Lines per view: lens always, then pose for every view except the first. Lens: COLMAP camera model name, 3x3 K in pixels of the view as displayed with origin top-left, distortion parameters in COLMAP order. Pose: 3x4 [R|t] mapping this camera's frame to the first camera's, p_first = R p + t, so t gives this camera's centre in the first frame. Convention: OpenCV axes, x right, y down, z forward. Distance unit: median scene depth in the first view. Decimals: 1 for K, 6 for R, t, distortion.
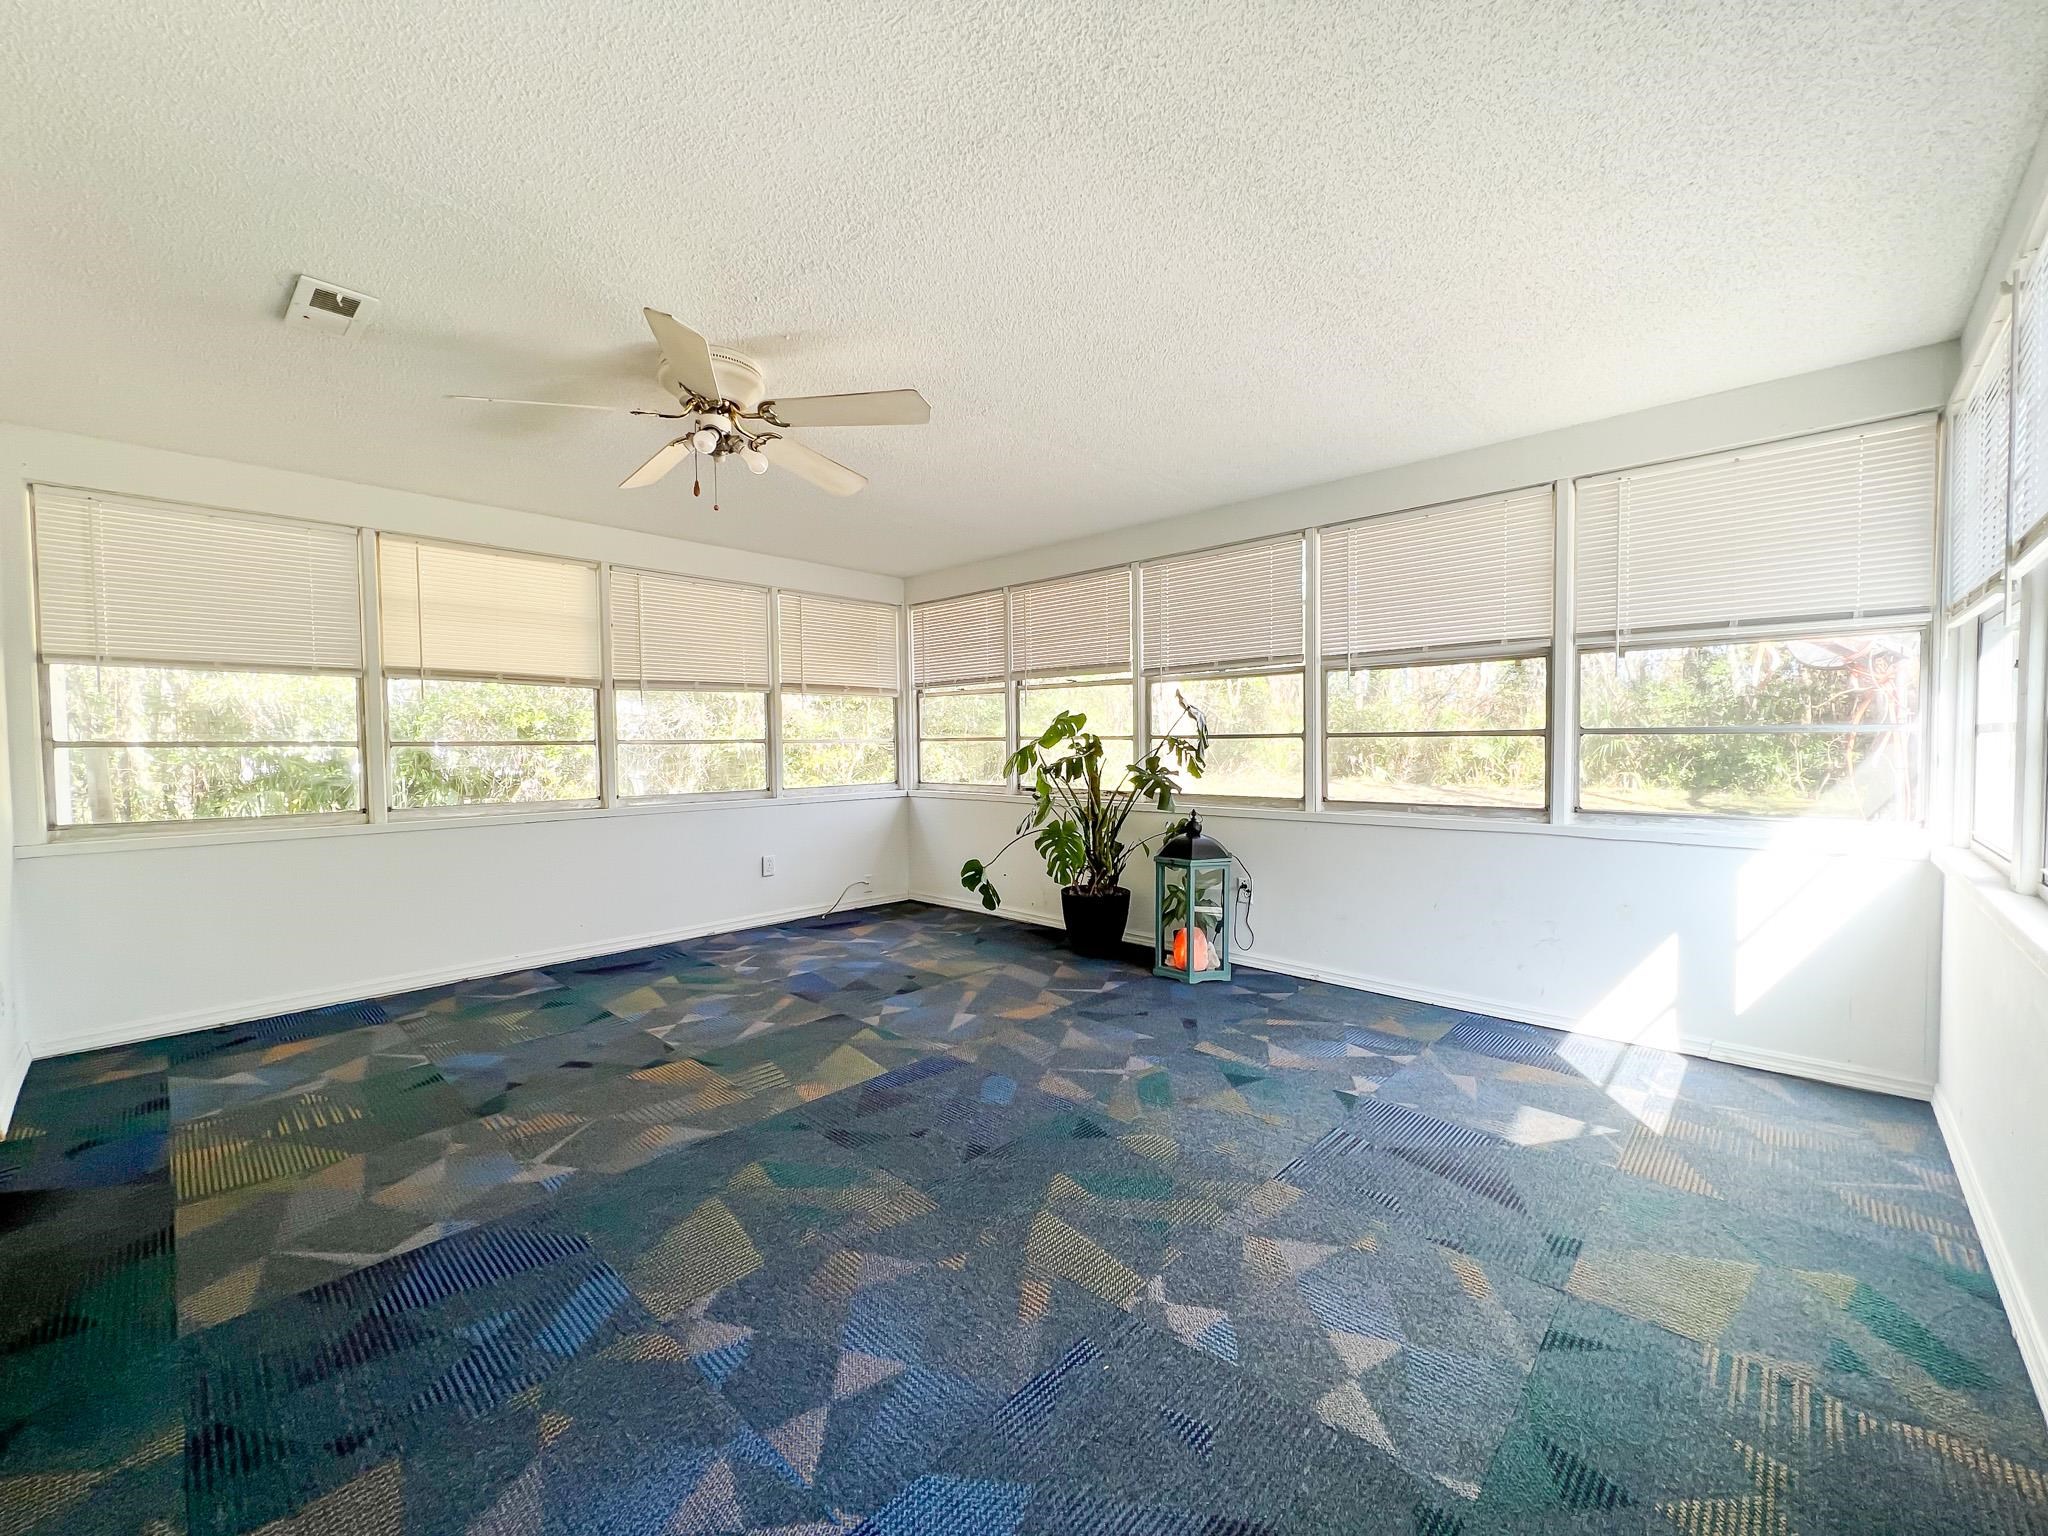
lens RADIAL K [[830.0, 0, 1025.0], [0, 830.0, 769.2], [0, 0, 1]] dist [0.001098, 0.000006]
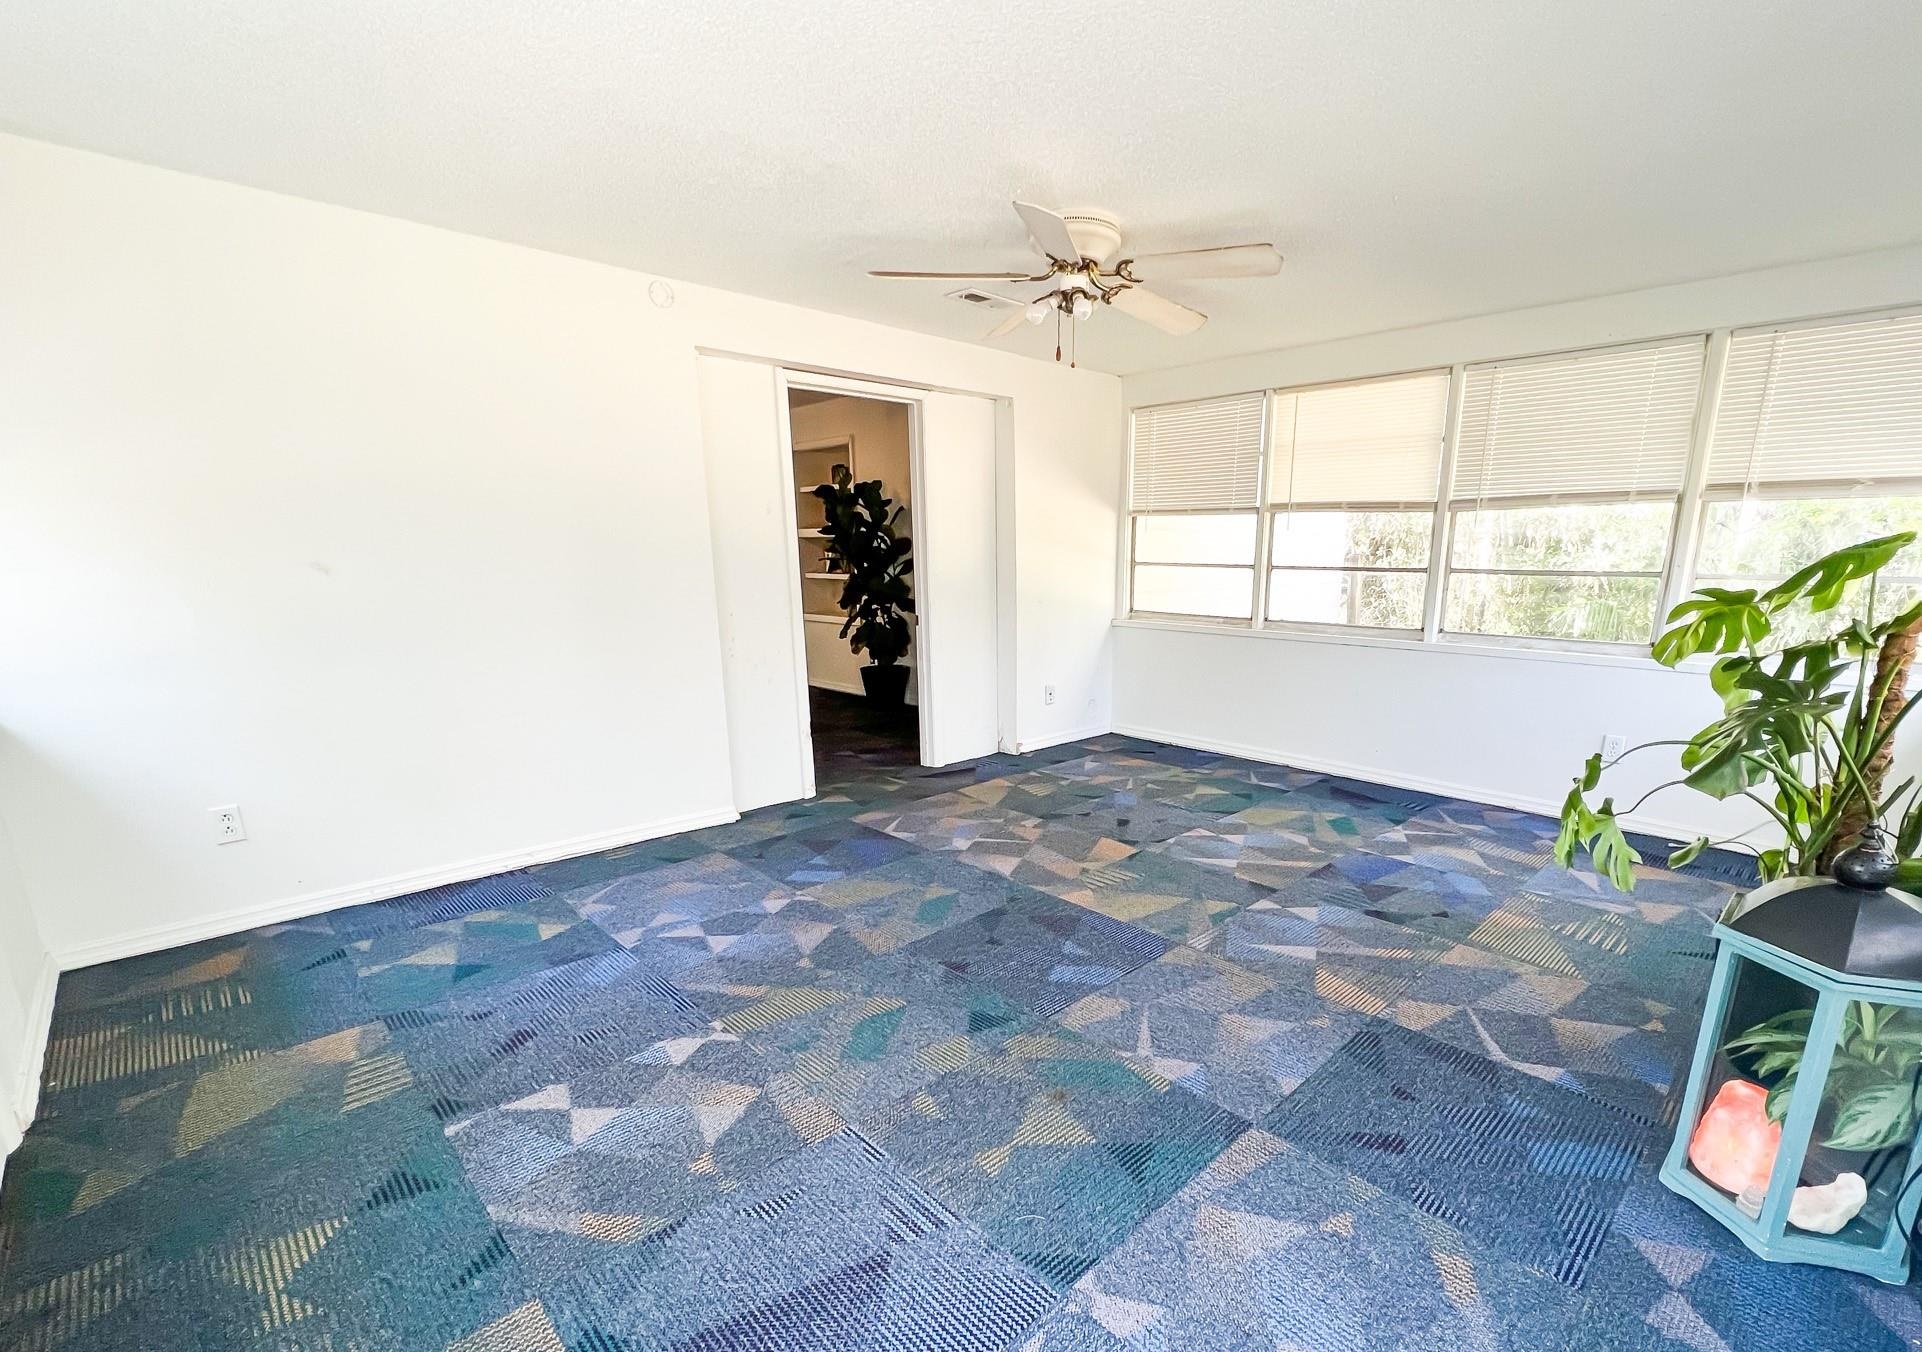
lens RADIAL K [[859.8, 0, 1020.7], [0, 859.8, 766.3], [0, 0, 1]] dist [-0.000365, -0.000184]
pose [[-0.027366, 0.255407, -0.966446, 0.739084], [-0.034714, 0.965982, 0.256267, -0.075249], [0.999023, 0.040562, -0.017569, 0.817523]]
